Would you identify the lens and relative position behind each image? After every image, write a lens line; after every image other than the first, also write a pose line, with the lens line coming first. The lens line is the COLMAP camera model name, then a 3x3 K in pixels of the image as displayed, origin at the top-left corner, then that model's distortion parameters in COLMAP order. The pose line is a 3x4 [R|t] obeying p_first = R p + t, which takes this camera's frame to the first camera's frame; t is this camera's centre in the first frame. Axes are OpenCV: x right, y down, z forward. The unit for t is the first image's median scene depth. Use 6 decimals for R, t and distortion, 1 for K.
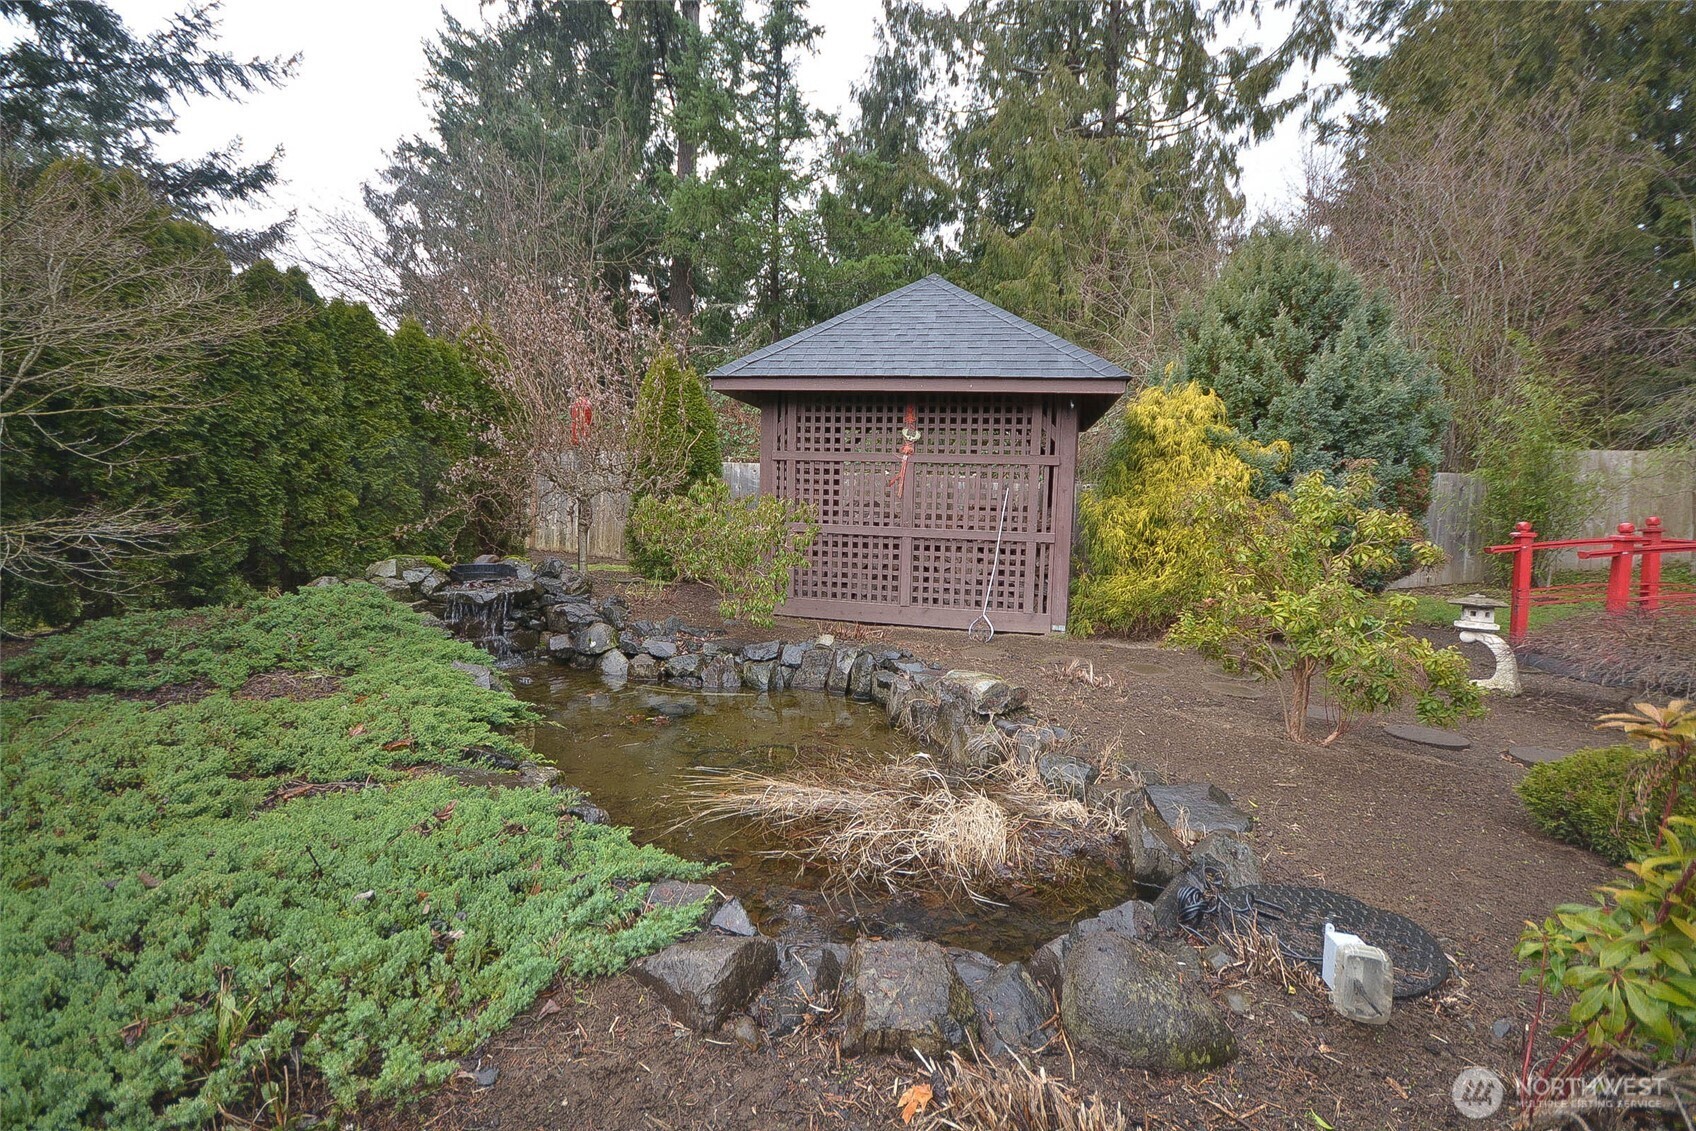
lens RADIAL K [[742.0, 0, 856.8], [0, 742.0, 564.2], [0, 0, 1]] dist [0.000610, -0.006615]
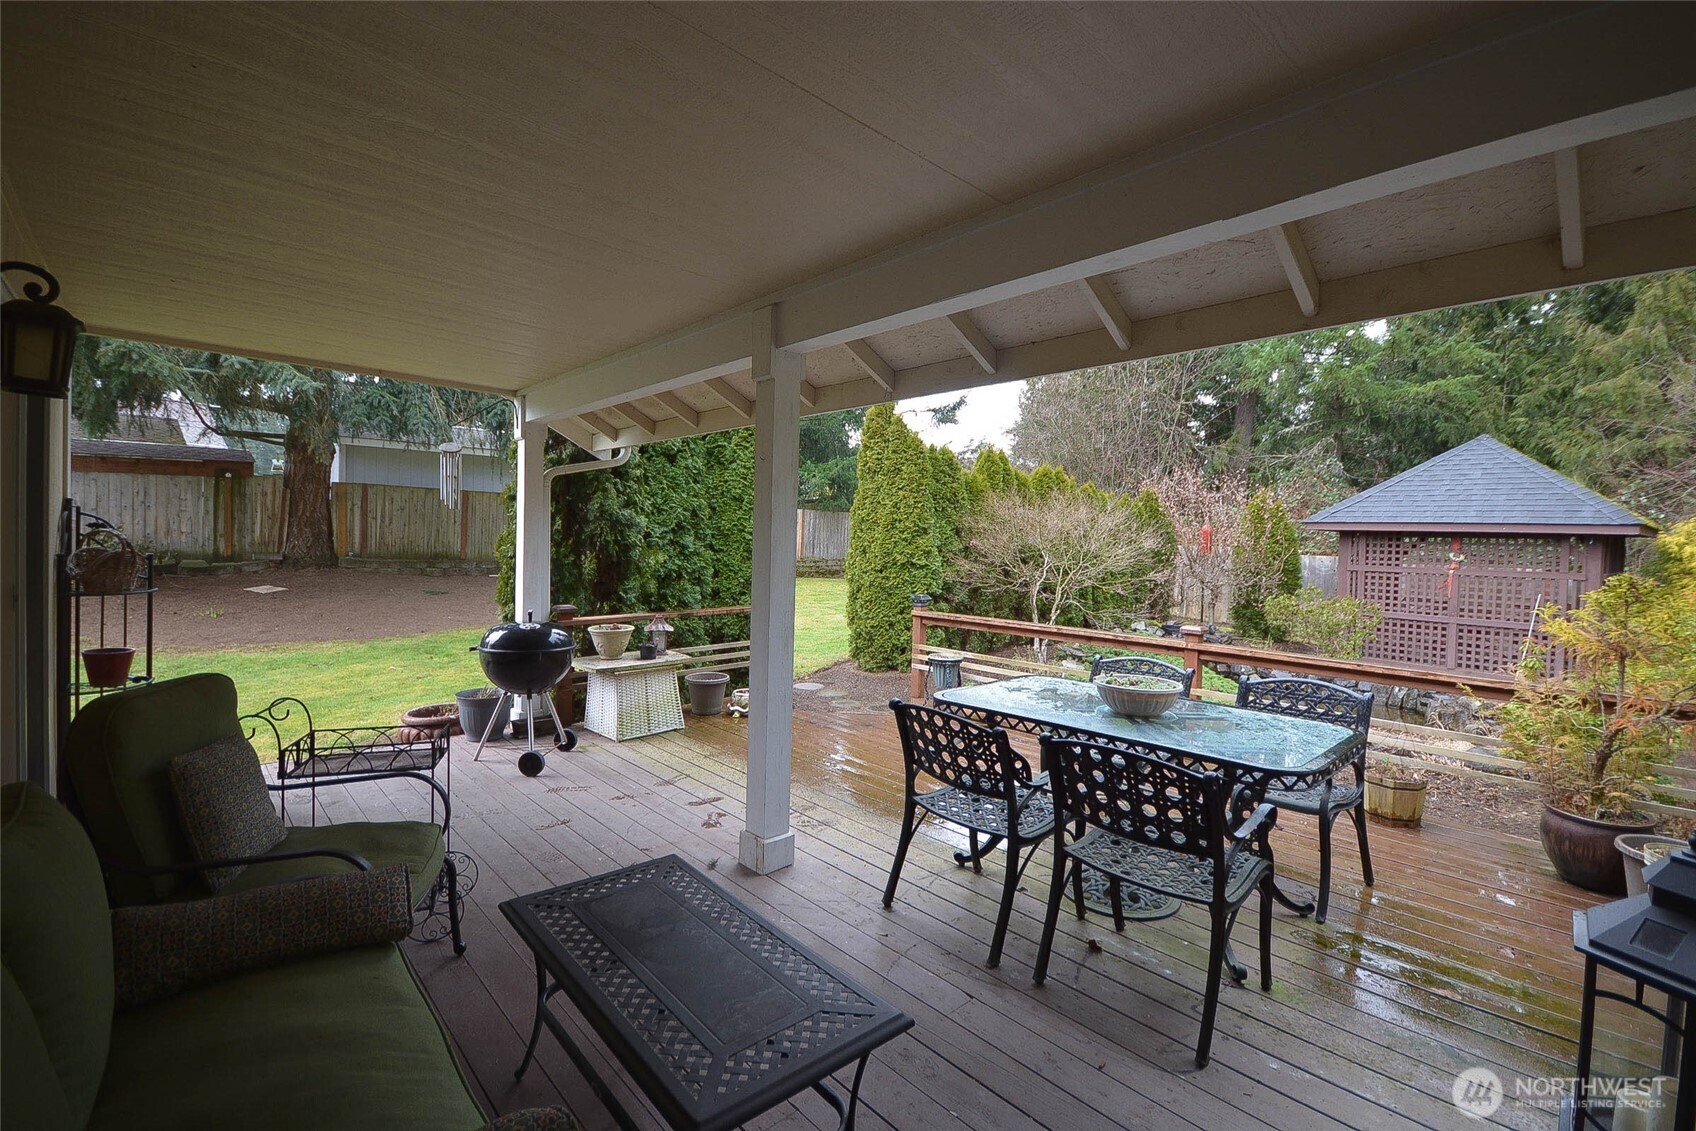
lens RADIAL K [[742.0, 0, 851.7], [0, 742.0, 560.9], [0, 0, 1]] dist [0.000610, -0.006615]
pose [[0.785566, 0.005941, -0.618750, 0.037308], [-0.050945, 0.997180, -0.055106, -0.017502], [0.616677, 0.074811, 0.783653, -0.946664]]
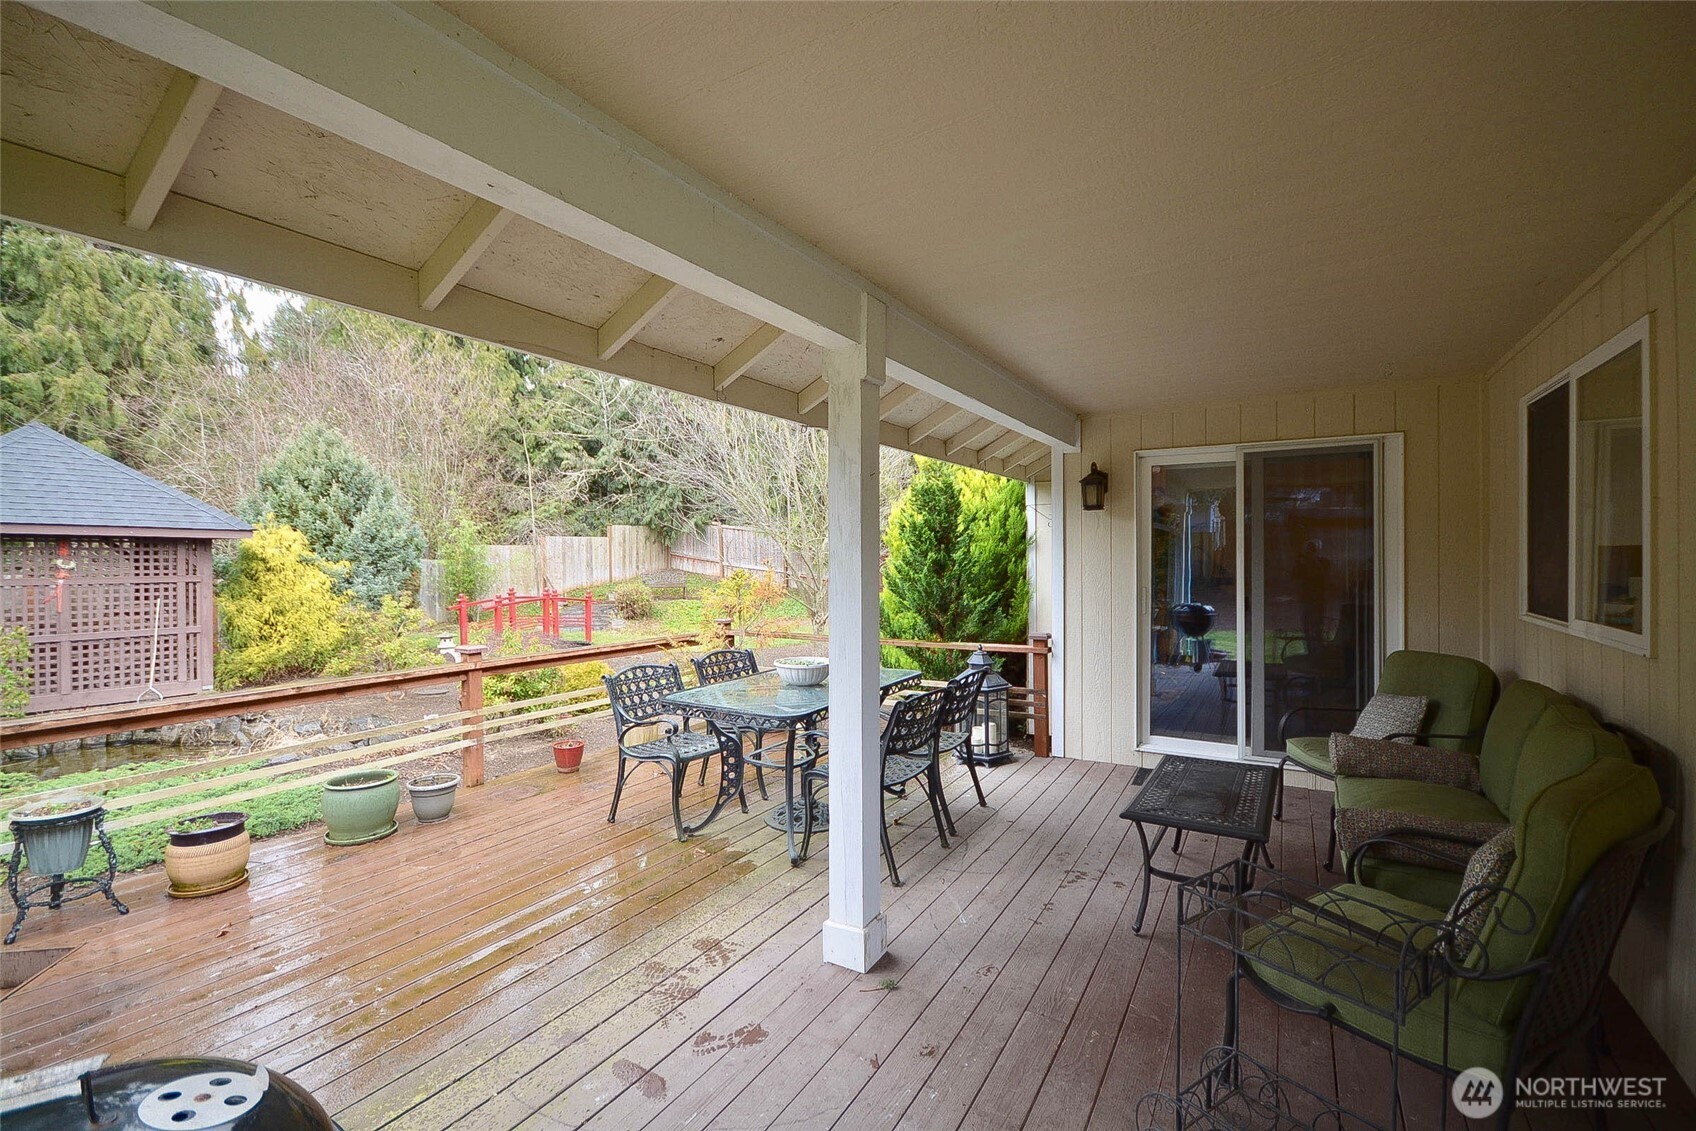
lens RADIAL K [[742.0, 0, 850.7], [0, 742.0, 559.5], [0, 0, 1]] dist [0.000610, -0.006615]
pose [[0.358200, -0.034882, 0.932993, -0.633778], [0.091563, 0.995797, 0.002077, -0.055198], [-0.929144, 0.084684, 0.359889, -0.755949]]
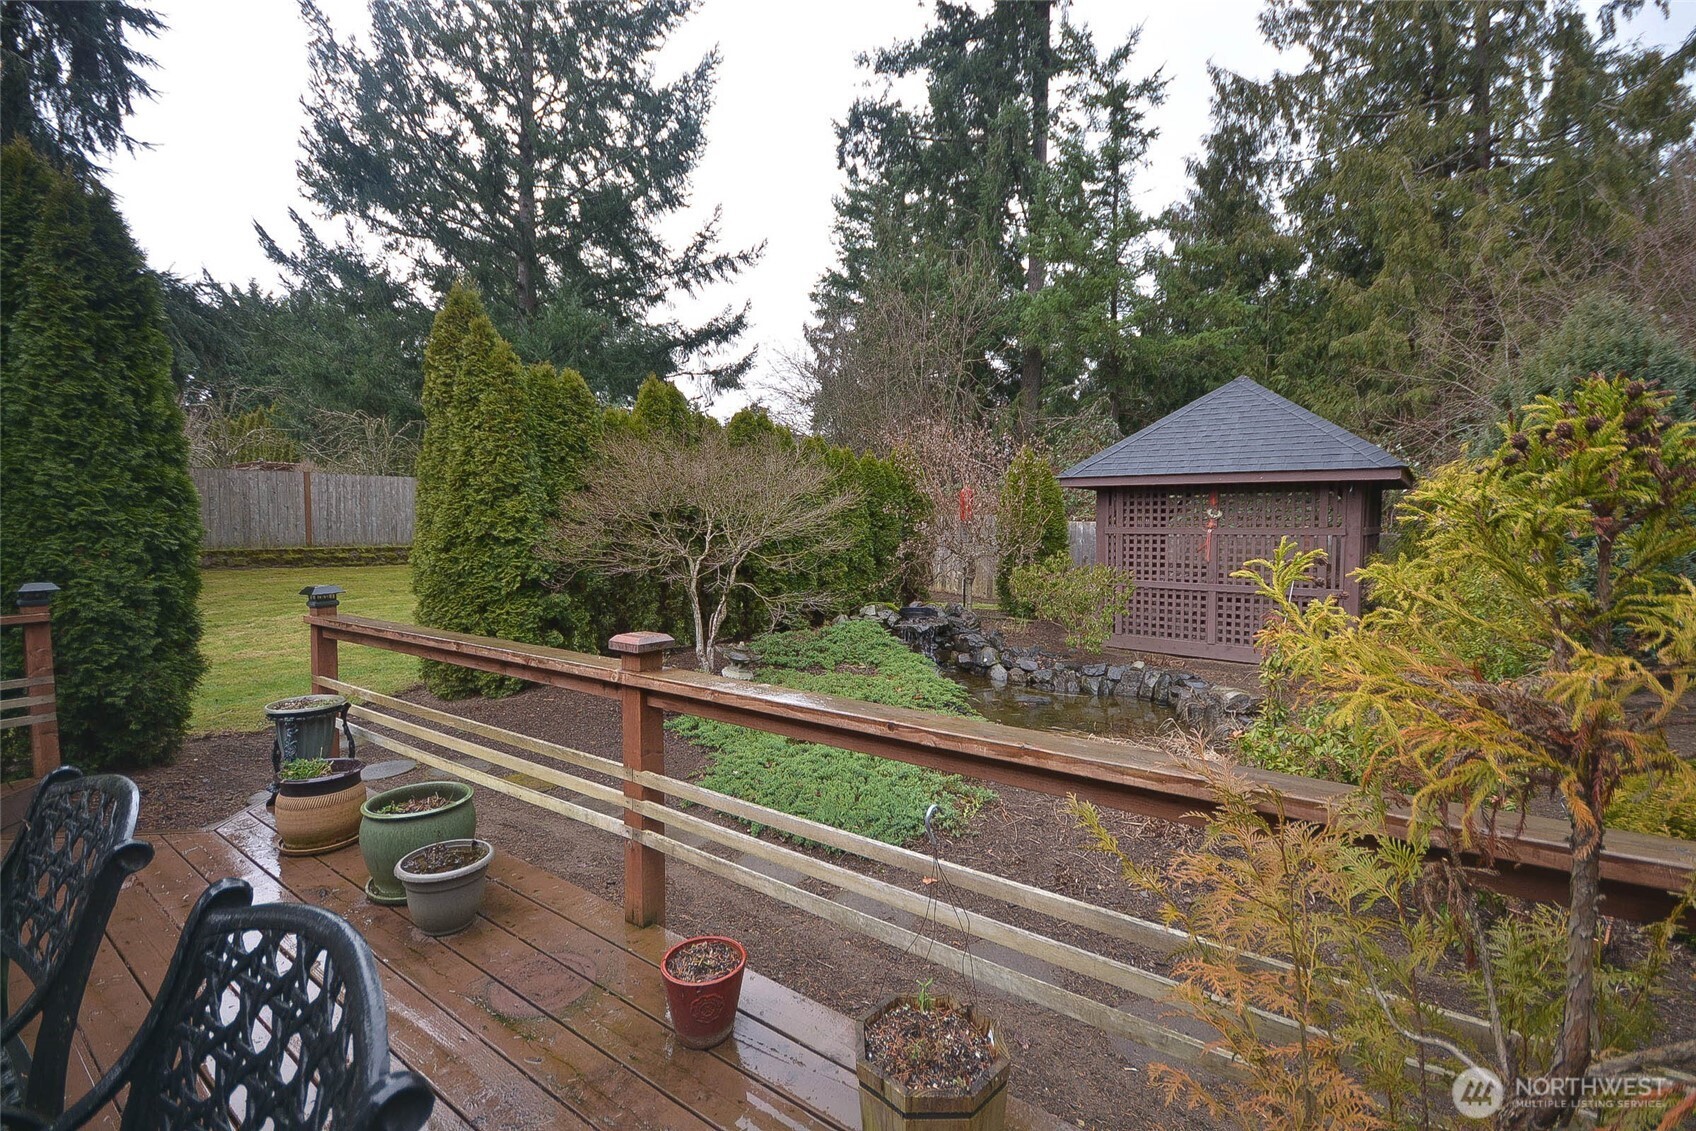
lens RADIAL K [[742.0, 0, 848.4], [0, 742.0, 559.5], [0, 0, 1]] dist [0.000610, -0.006615]
pose [[0.892264, -0.010082, -0.451401, 0.085281], [-0.009728, 0.999089, -0.041544, -0.031429], [0.451408, 0.041459, 0.891354, -0.453350]]
